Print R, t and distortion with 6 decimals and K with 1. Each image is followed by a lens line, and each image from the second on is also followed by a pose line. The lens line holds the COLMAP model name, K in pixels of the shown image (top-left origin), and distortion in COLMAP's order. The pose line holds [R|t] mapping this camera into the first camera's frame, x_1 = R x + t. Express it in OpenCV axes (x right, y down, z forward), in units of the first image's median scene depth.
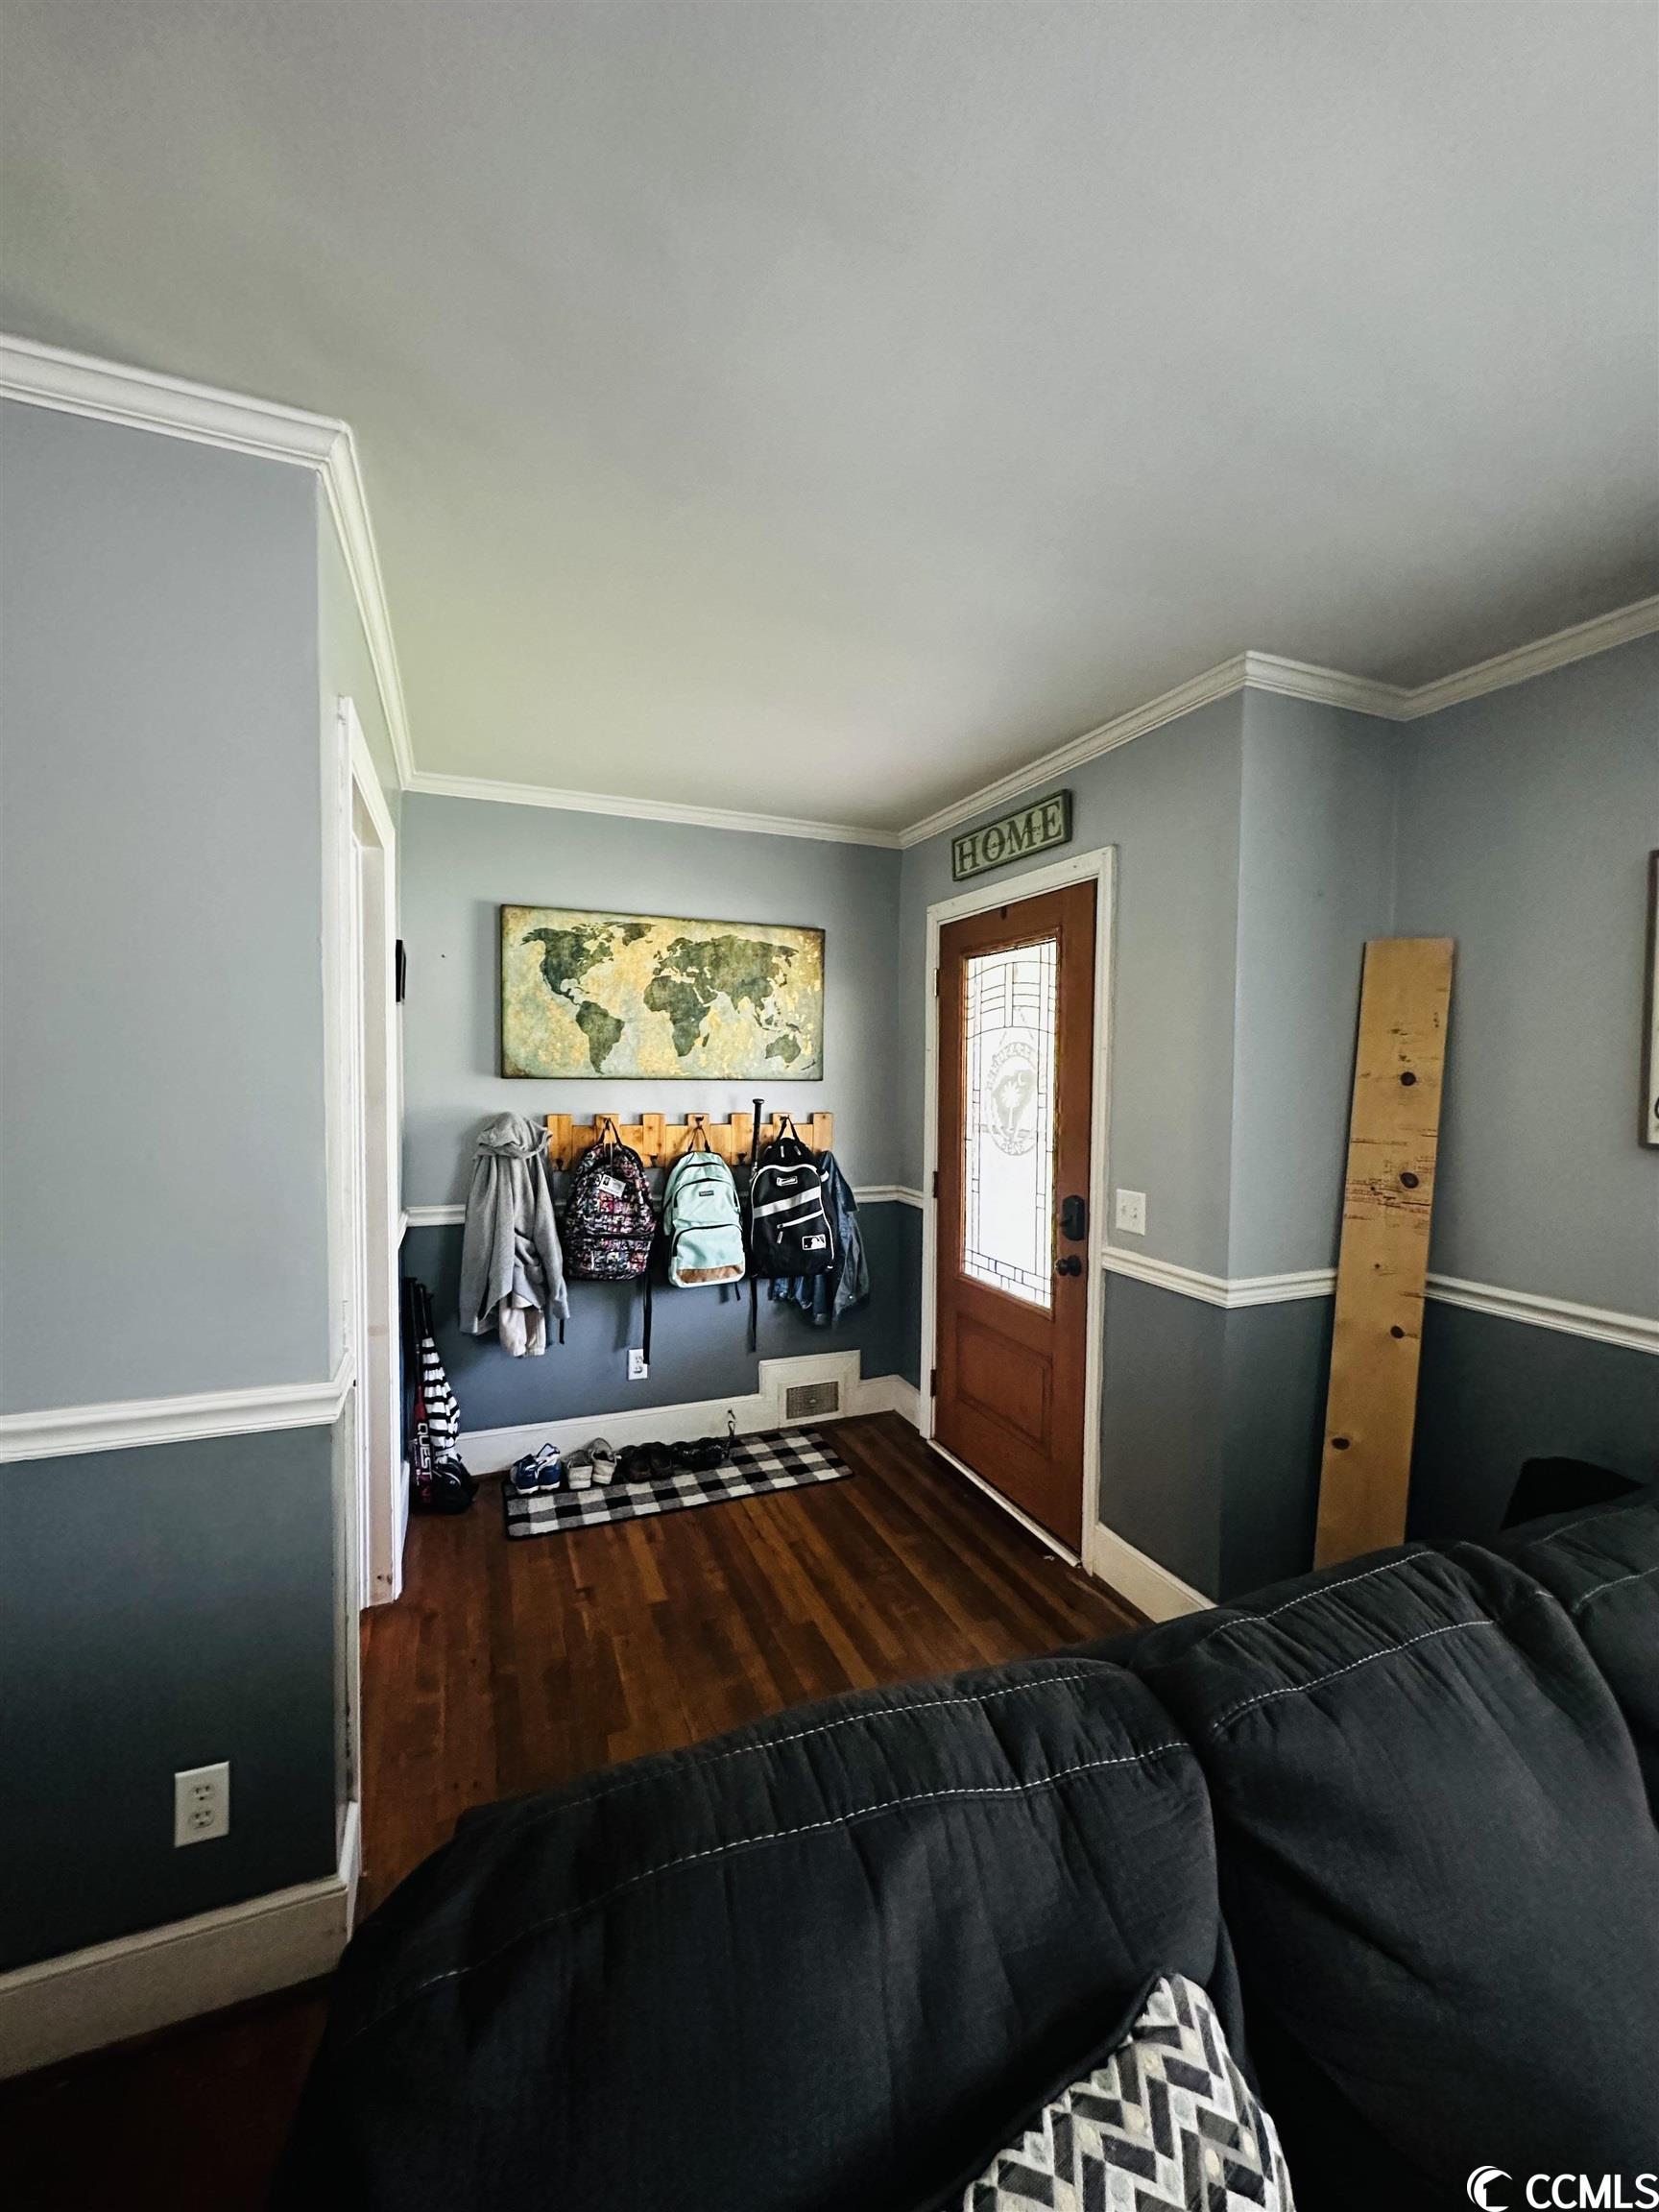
lens RADIAL K [[882.2, 0, 830.9], [0, 882.2, 1106.2], [0, 0, 1]] dist [-0.001194, -0.000260]
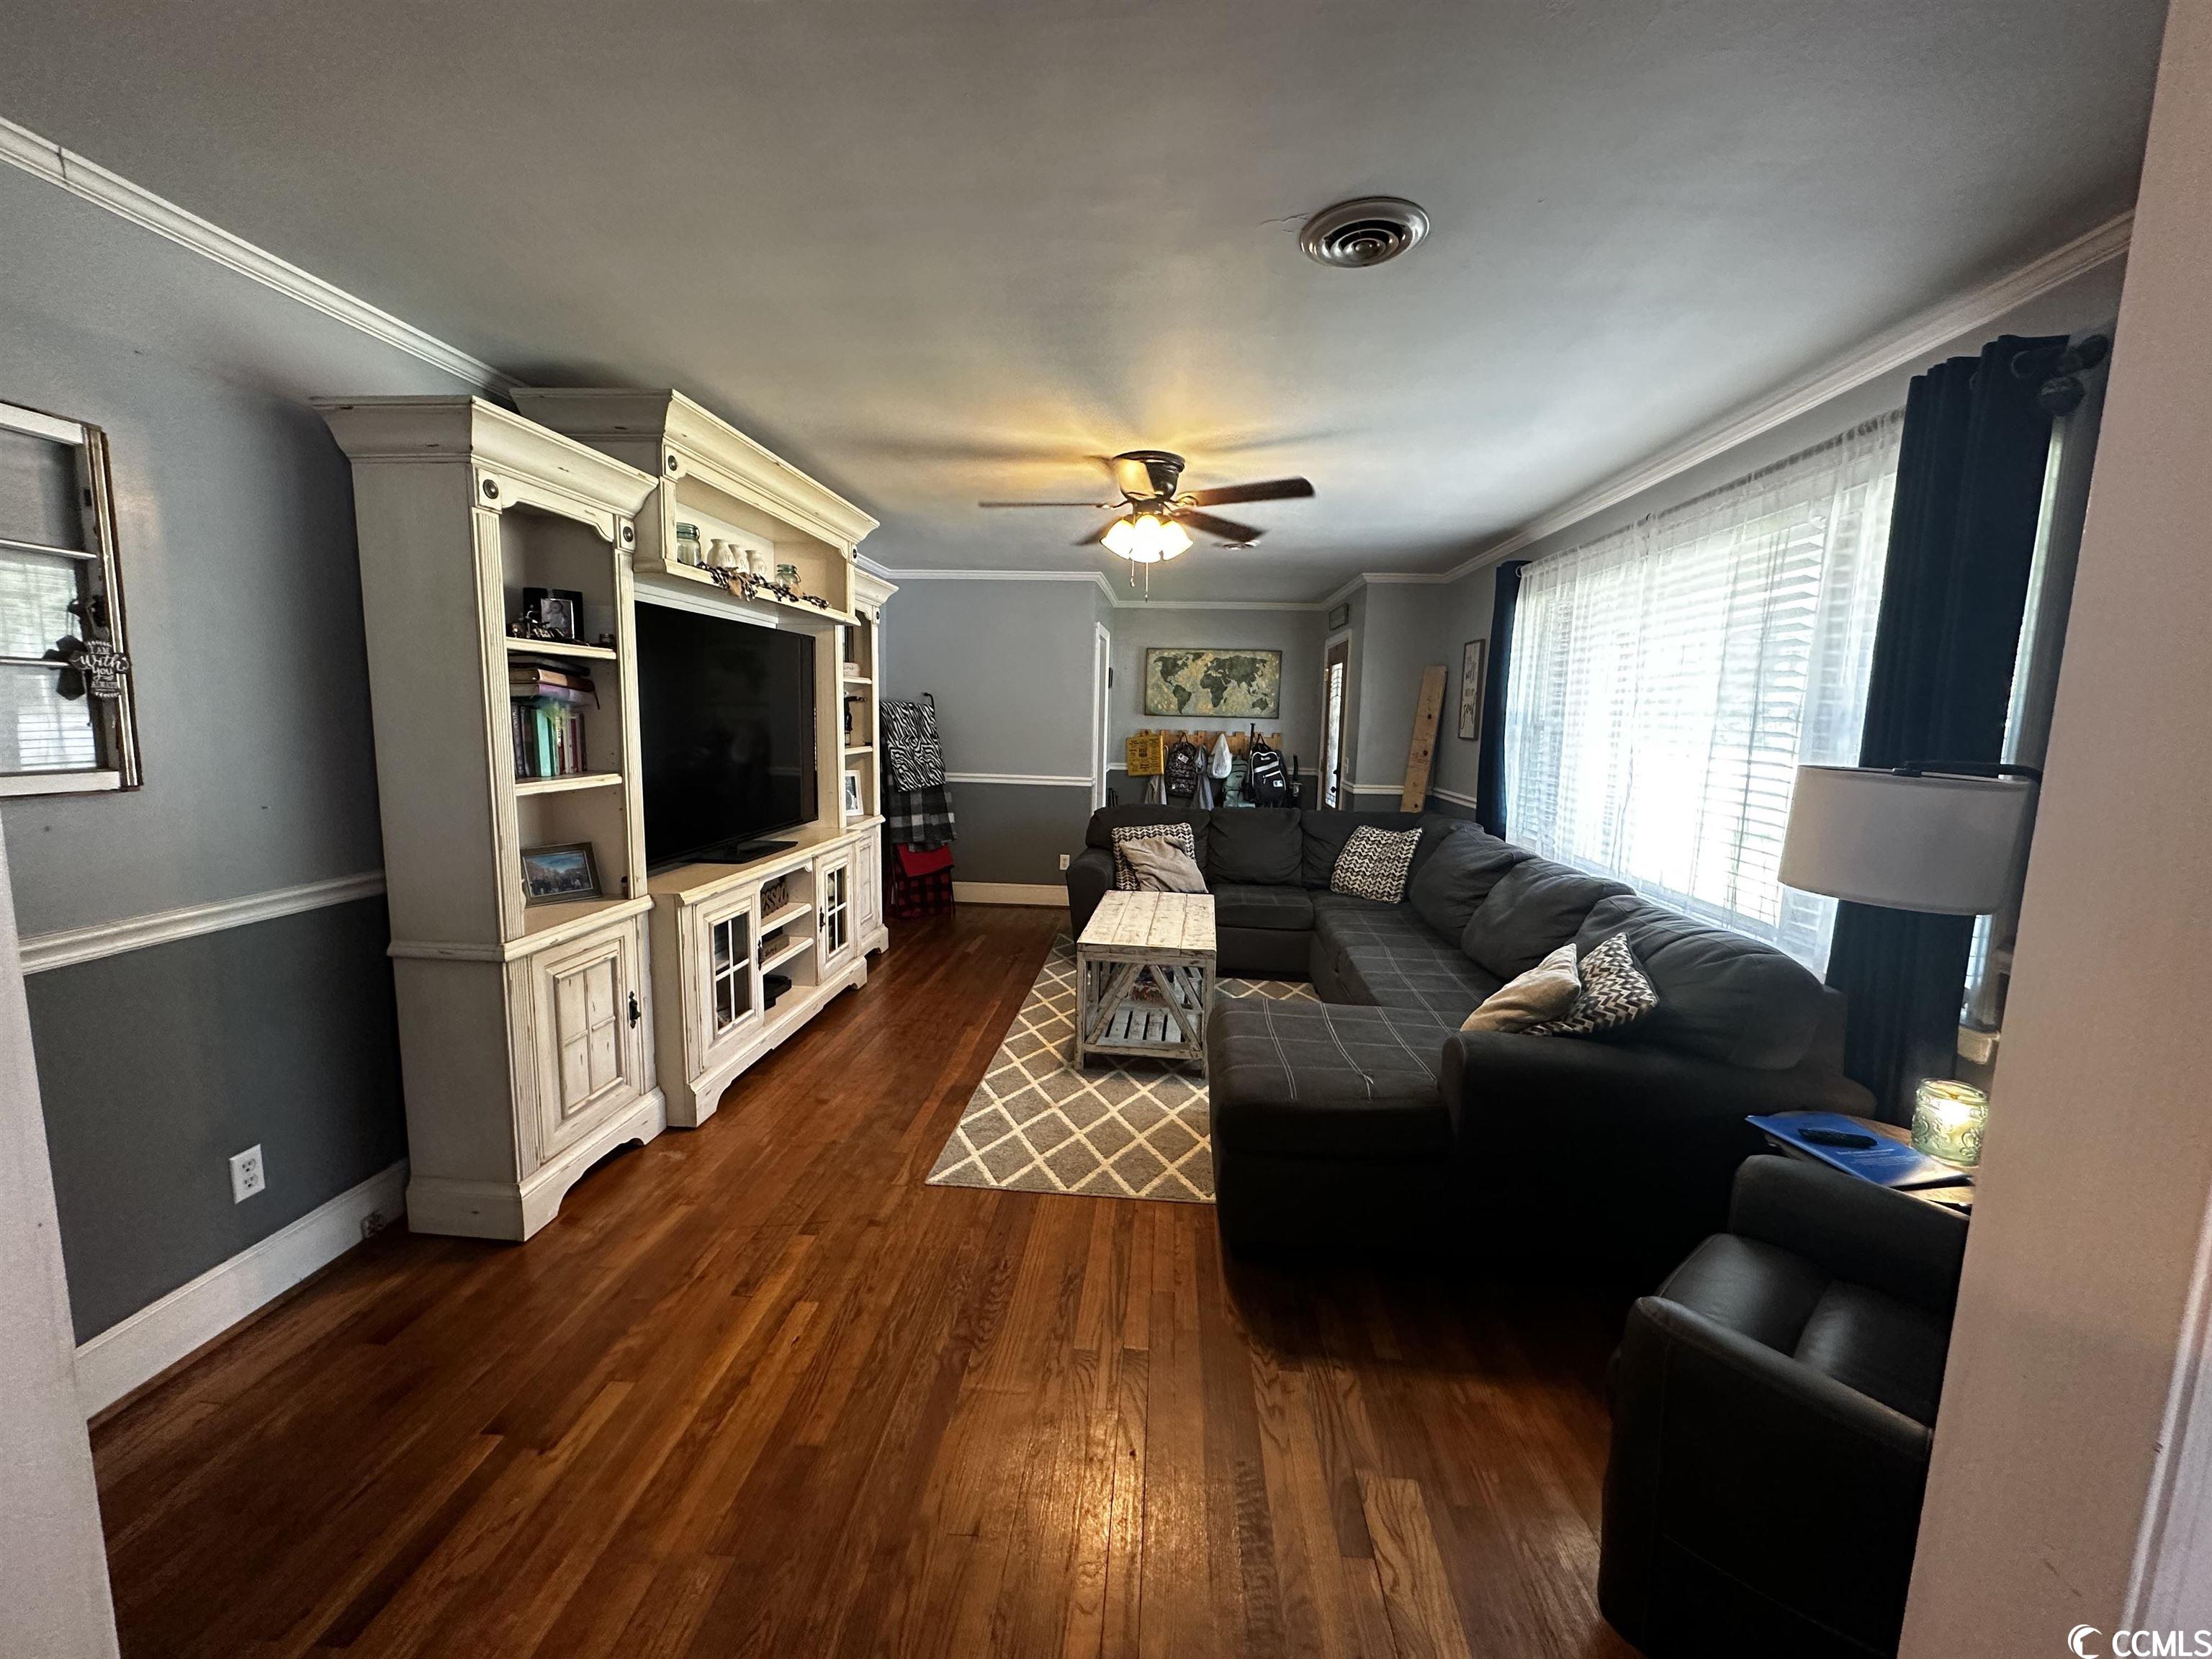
lens RADIAL K [[882.2, 0, 1100.2], [0, 882.2, 827.1], [0, 0, 1]] dist [-0.001194, -0.000260]
pose [[0.892467, 0.069457, -0.445734, 0.716906], [-0.032638, 0.995428, 0.089765, 0.070421], [0.449930, -0.065564, 0.890654, -1.450661]]
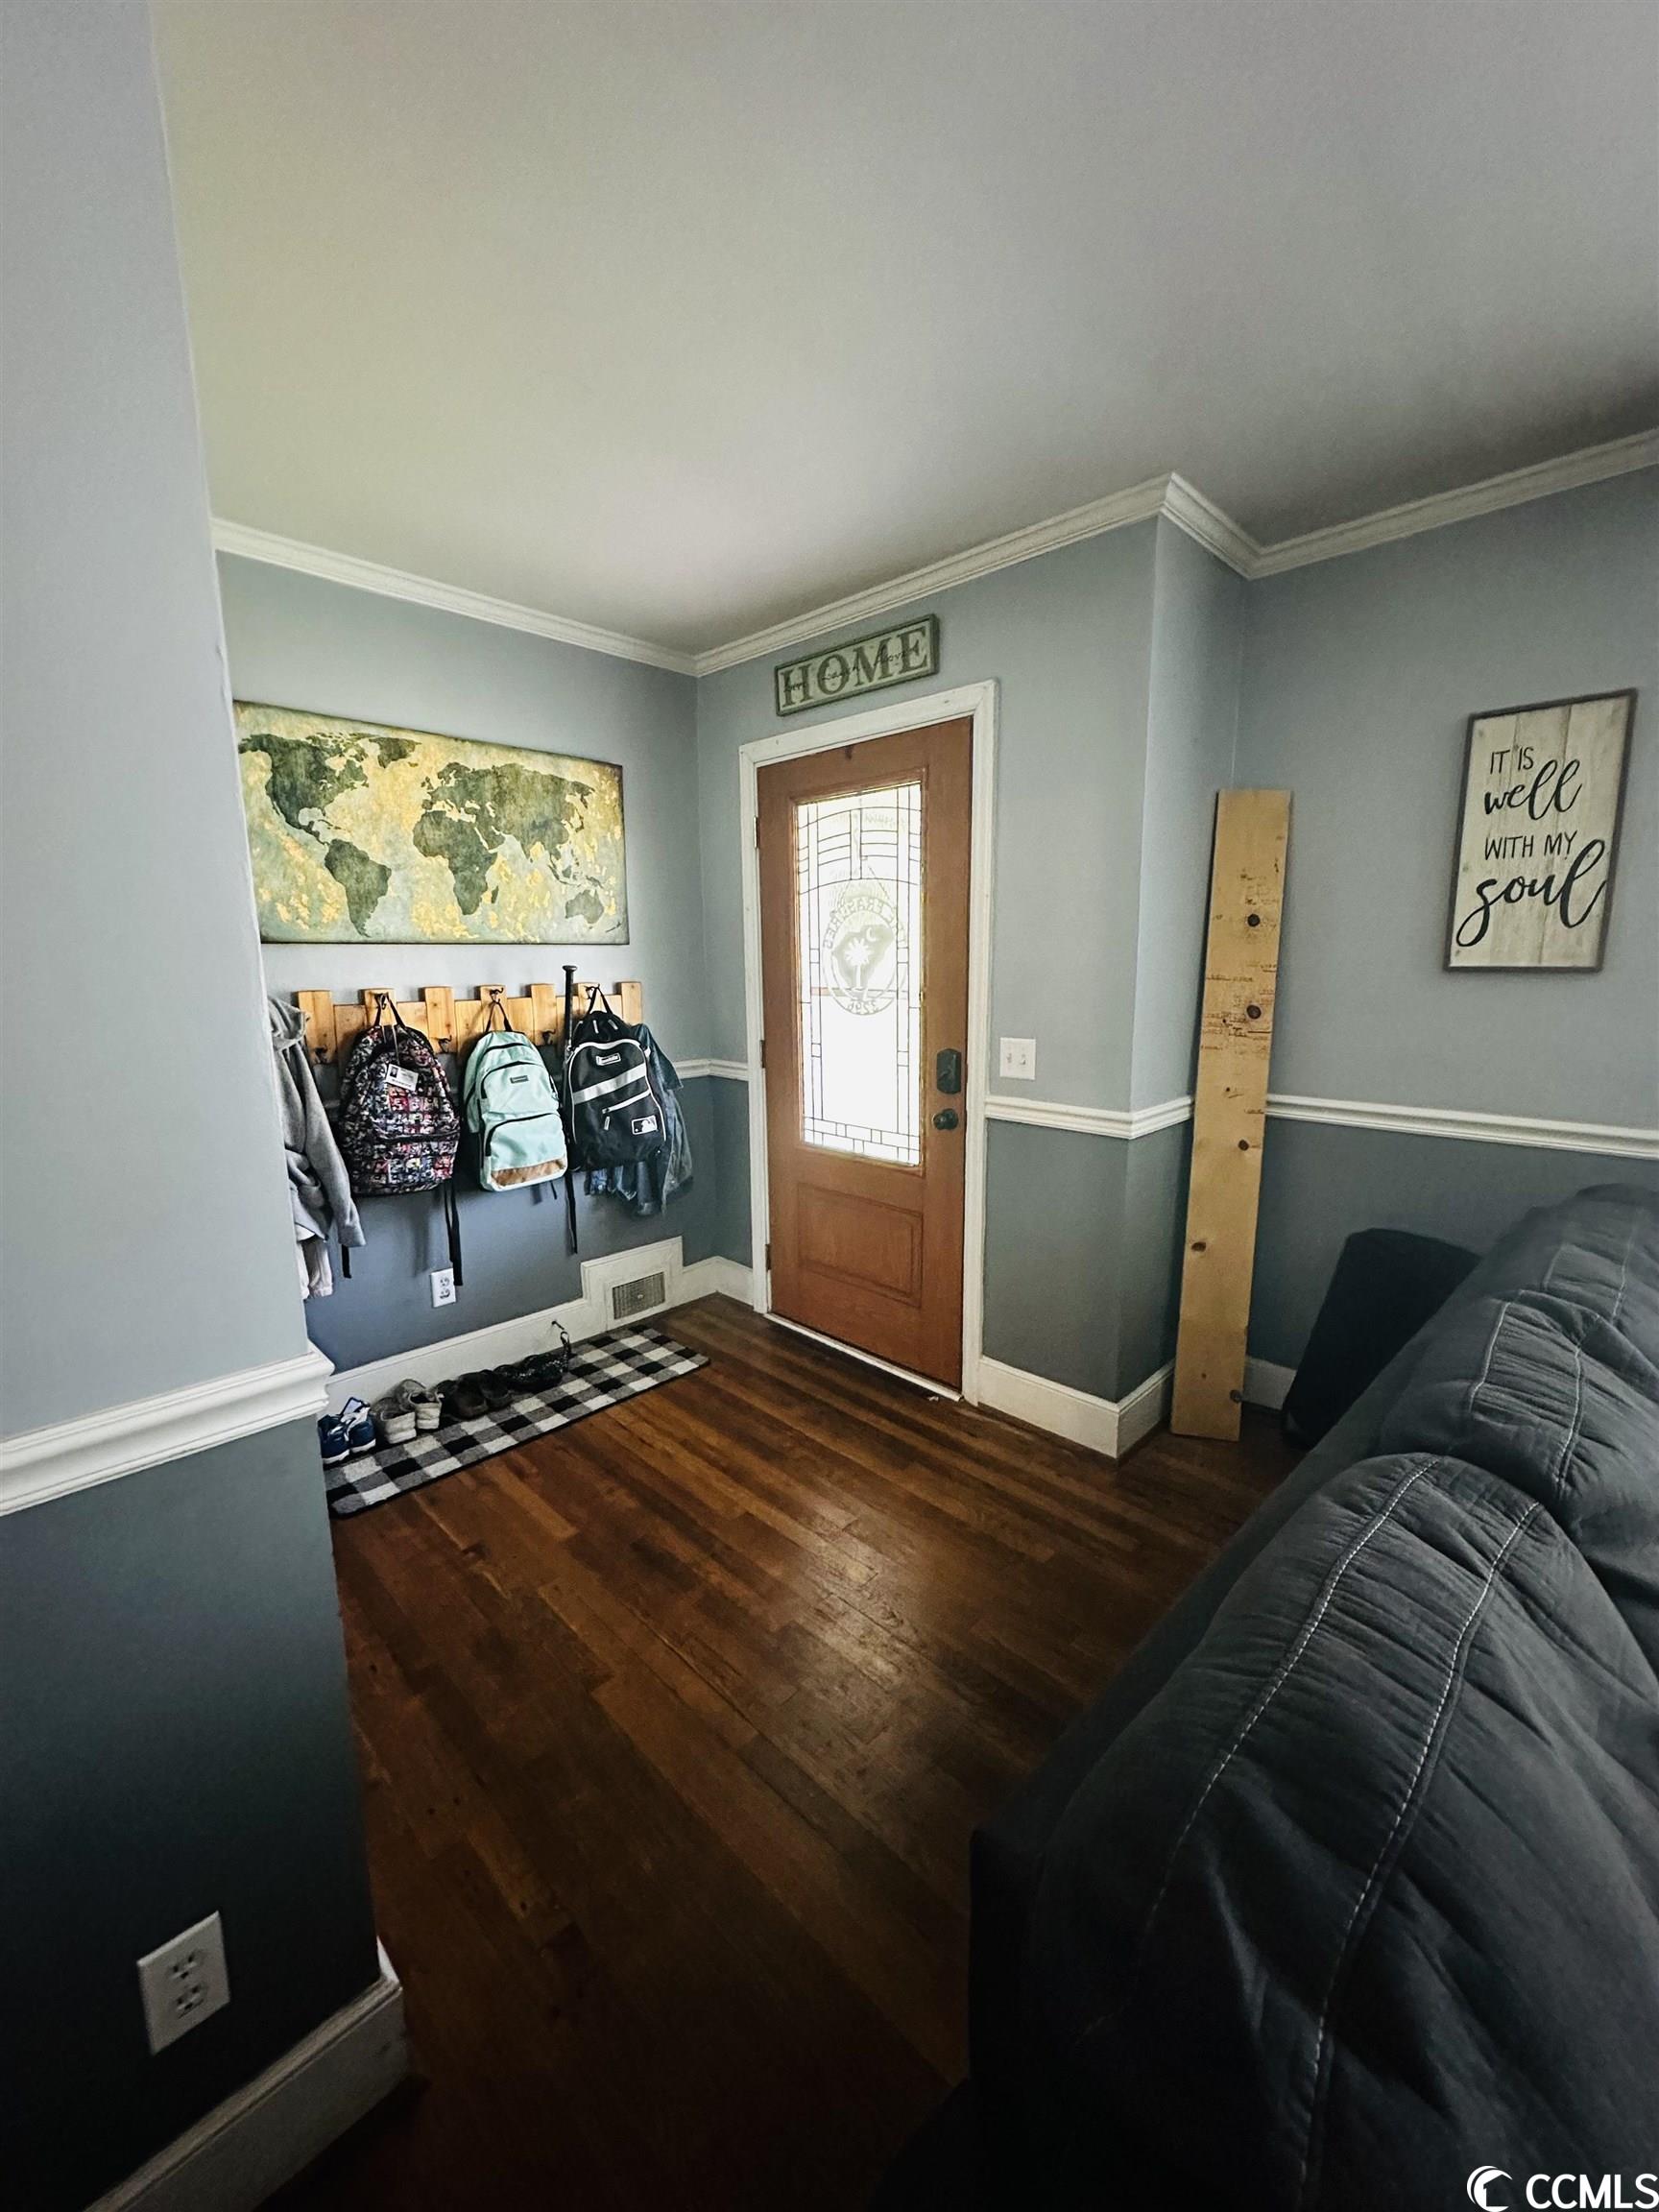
lens RADIAL K [[882.2, 0, 829.1], [0, 882.2, 1106.2], [0, 0, 1]] dist [-0.001194, -0.000260]
pose [[0.920676, -0.085066, 0.380946, -0.206091], [0.035700, 0.990224, 0.134840, 0.022749], [-0.388692, -0.110544, 0.914712, 0.117502]]
